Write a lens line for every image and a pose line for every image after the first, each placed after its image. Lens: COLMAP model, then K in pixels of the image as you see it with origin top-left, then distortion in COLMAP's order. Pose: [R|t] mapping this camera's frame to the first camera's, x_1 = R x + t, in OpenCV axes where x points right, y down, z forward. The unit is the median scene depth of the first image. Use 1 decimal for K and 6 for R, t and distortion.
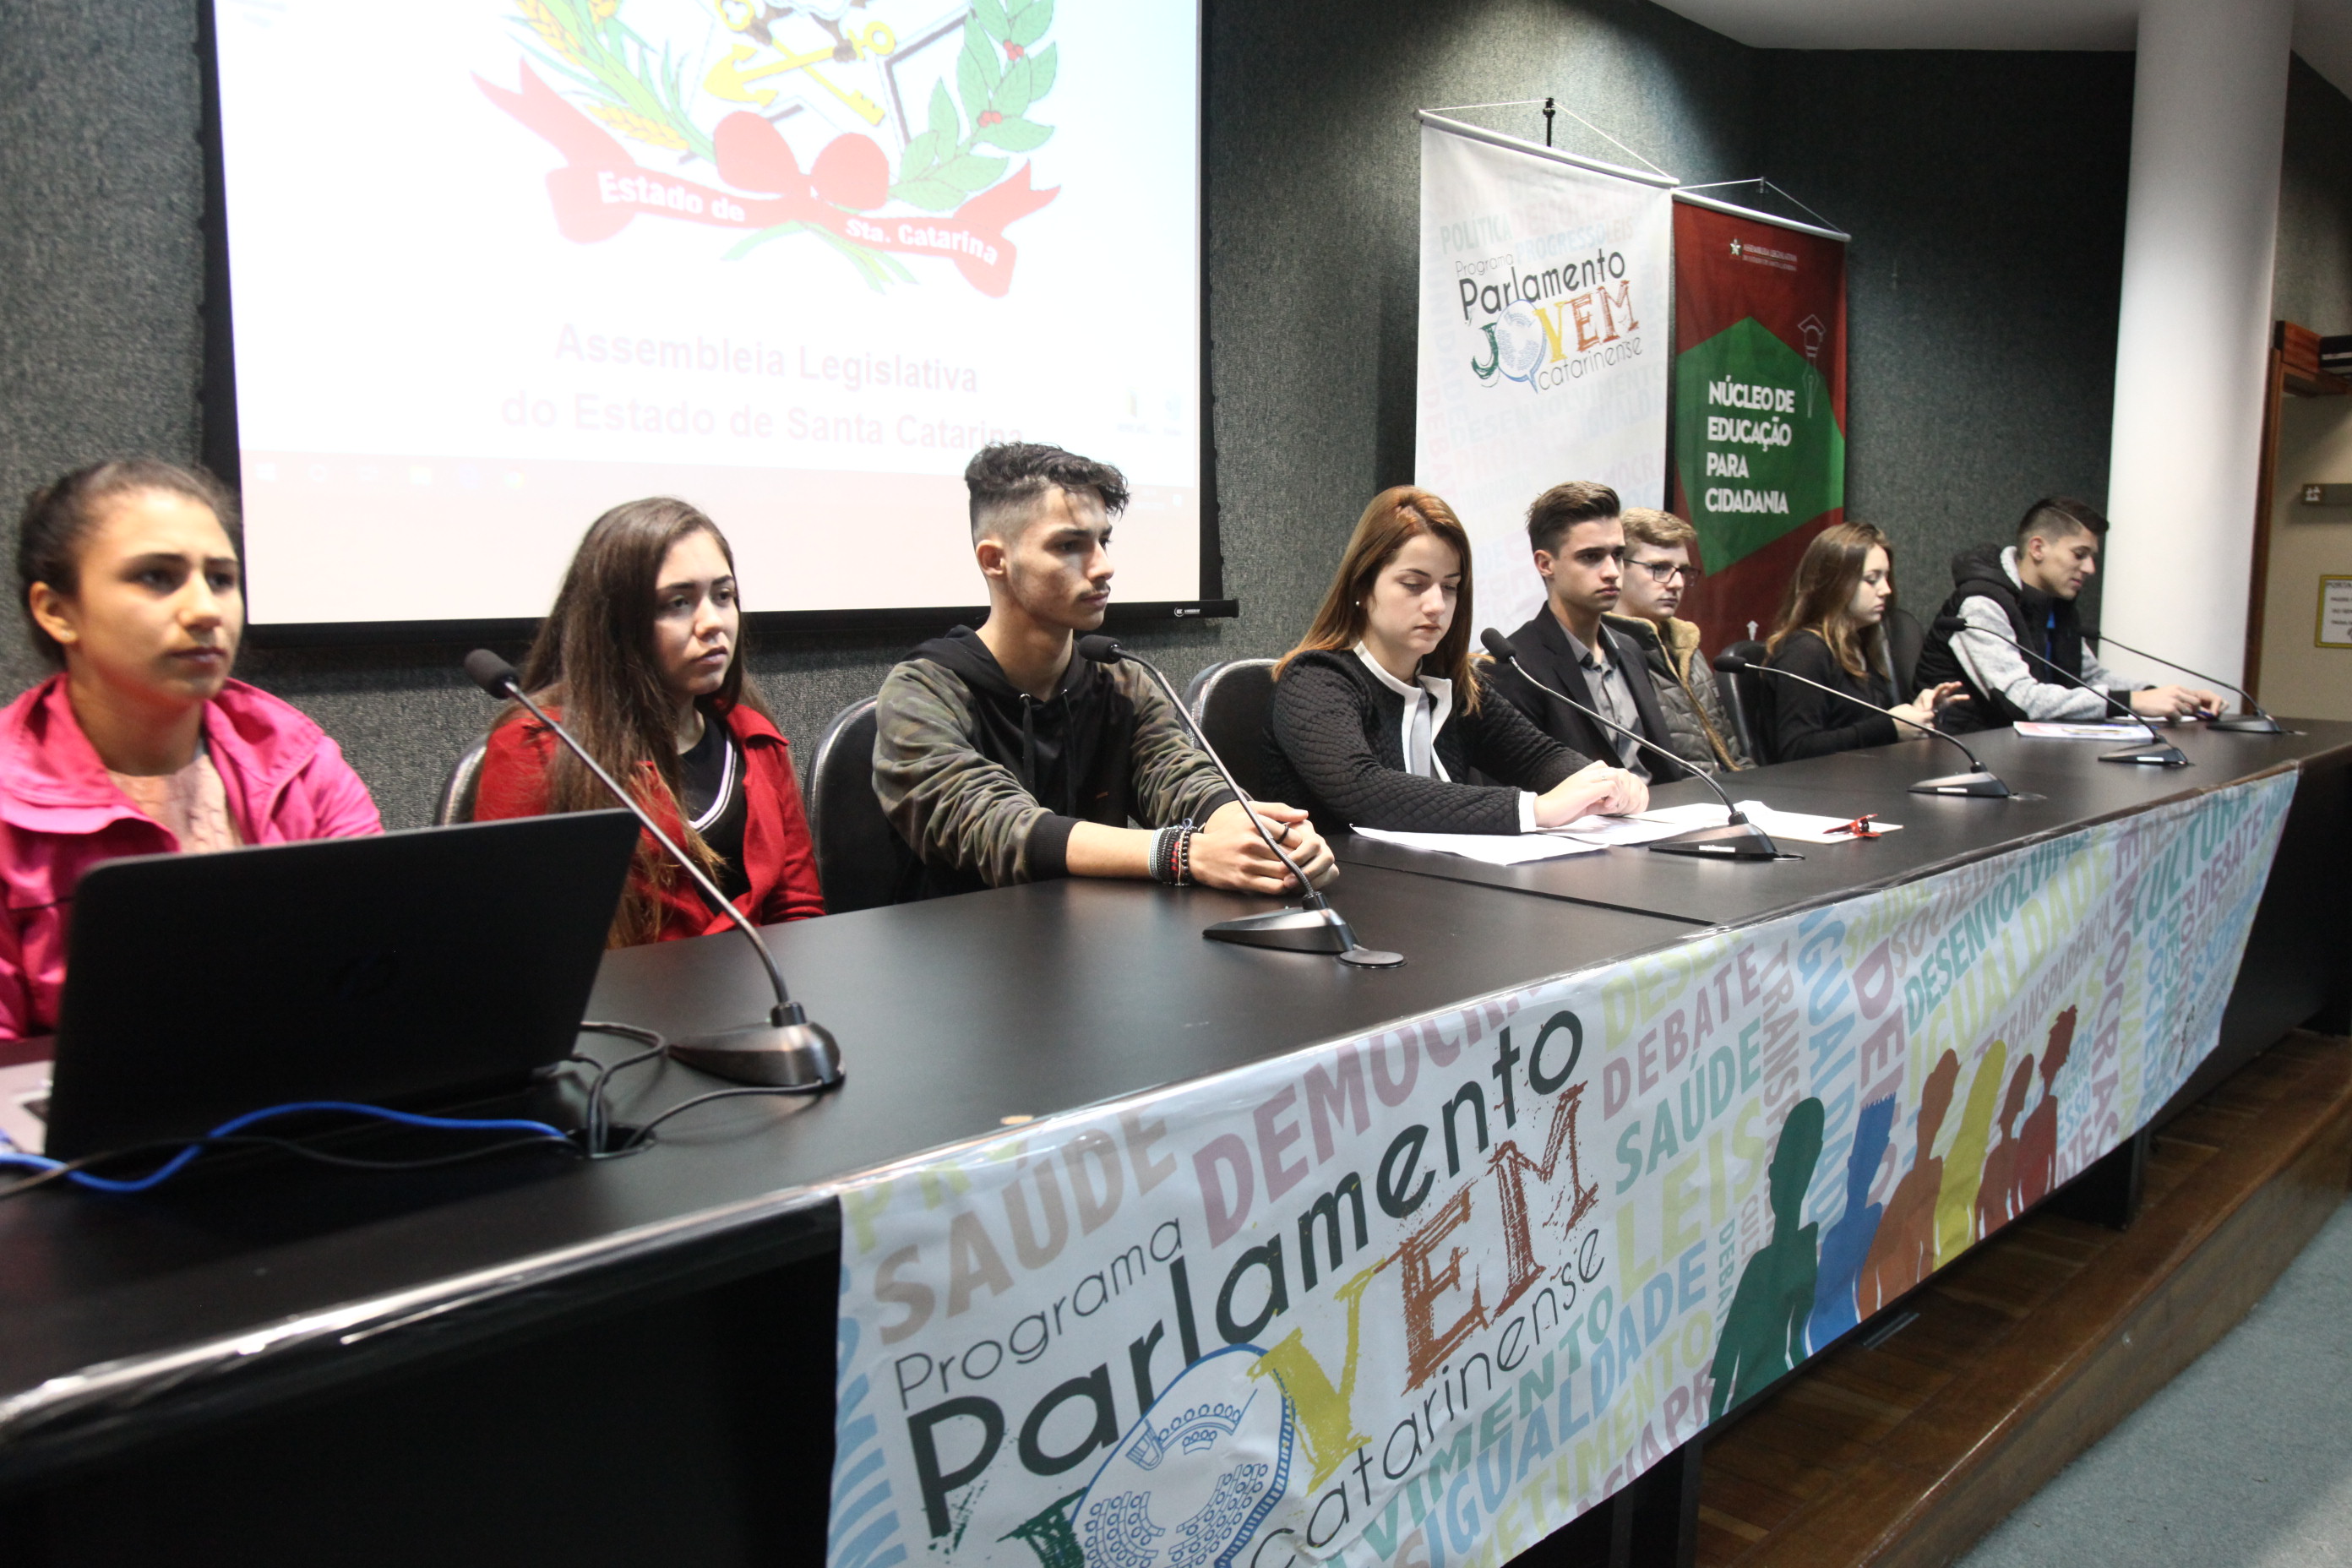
lens RADIAL K [[1814.0, 0, 1219.4], [0, 1814.0, 782.6], [0, 0, 1]] dist [-0.078121, 0.047367]
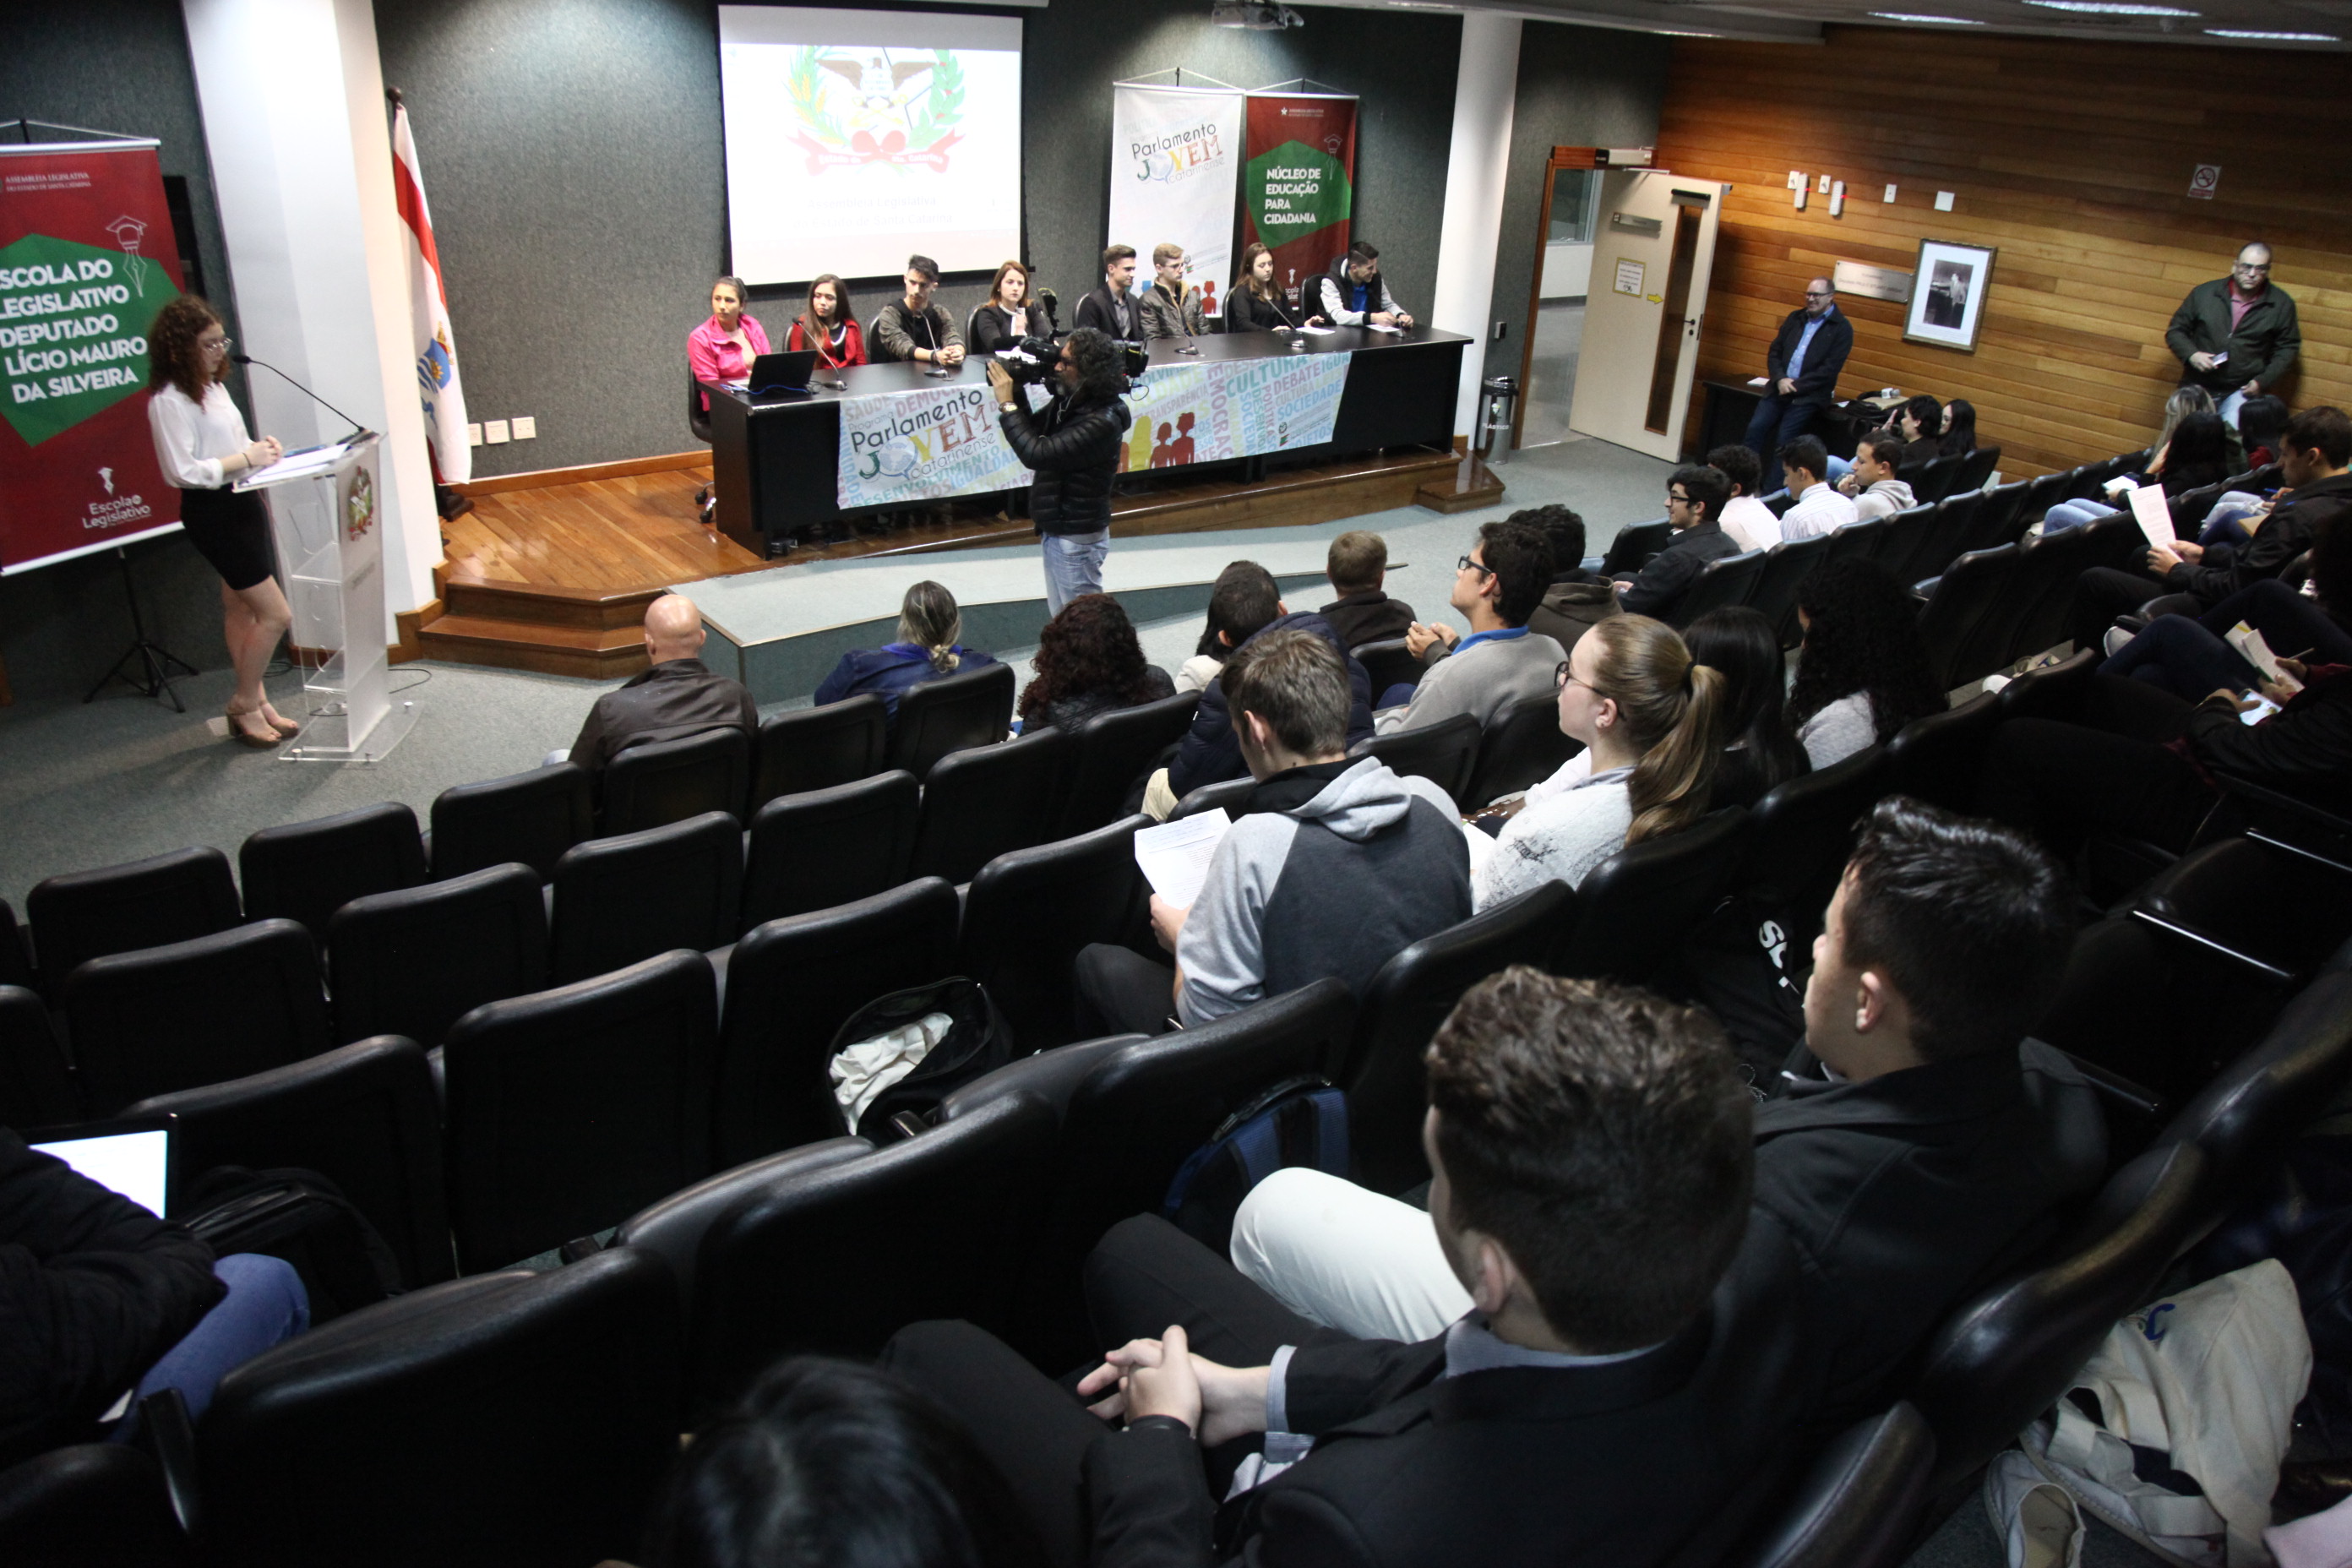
lens RADIAL K [[1625.5, 0, 1214.5], [0, 1625.5, 780.5], [0, 0, 1]] dist [-0.119115, 0.069895]
pose [[0.990585, 0.097358, -0.096247, 0.783320], [-0.063395, 0.949329, 0.307822, -0.160860], [0.121340, -0.298822, 0.946563, -2.074945]]
